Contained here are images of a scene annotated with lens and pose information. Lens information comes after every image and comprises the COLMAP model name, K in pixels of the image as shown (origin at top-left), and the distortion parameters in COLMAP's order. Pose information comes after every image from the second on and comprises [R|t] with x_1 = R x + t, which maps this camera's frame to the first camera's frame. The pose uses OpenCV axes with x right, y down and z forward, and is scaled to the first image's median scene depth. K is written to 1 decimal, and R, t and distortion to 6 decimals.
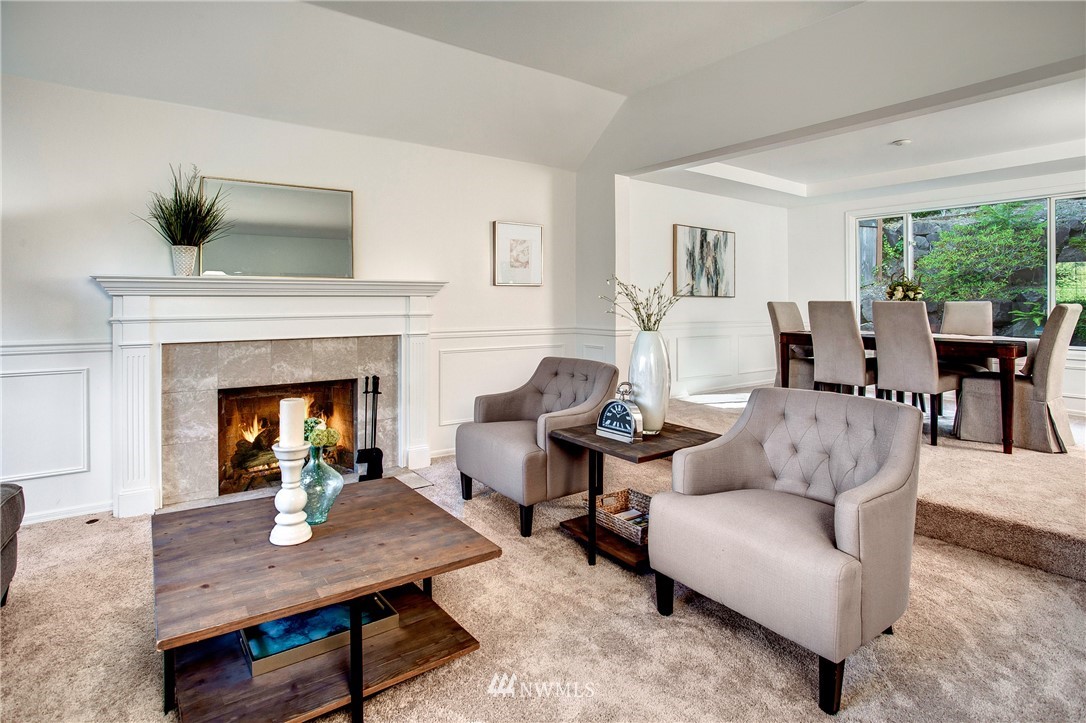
lens RADIAL K [[572.8, 0, 543.0], [0, 572.8, 361.5], [0, 0, 1]] dist [-0.000289, -0.000062]
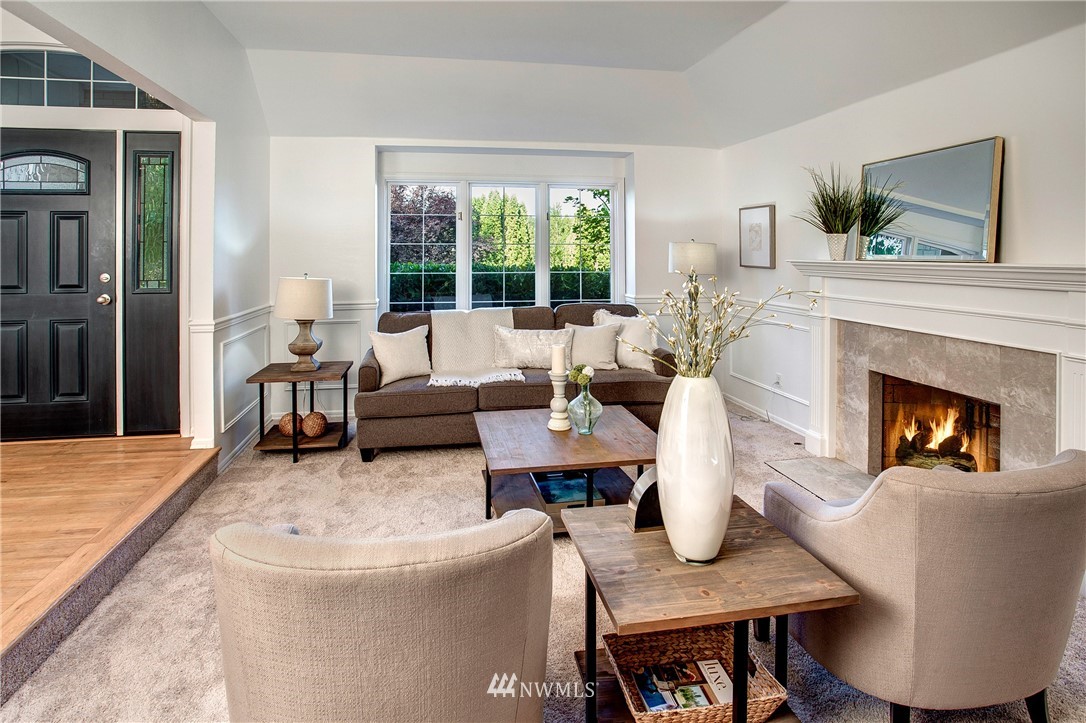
lens RADIAL K [[572.8, 0, 543.0], [0, 572.8, 361.5], [0, 0, 1]] dist [-0.000289, -0.000062]
pose [[-0.426879, 0.163908, -0.889331, 0.591157], [-0.094343, 0.969998, 0.224060, -0.140536], [0.899374, 0.179549, -0.398608, 0.872935]]
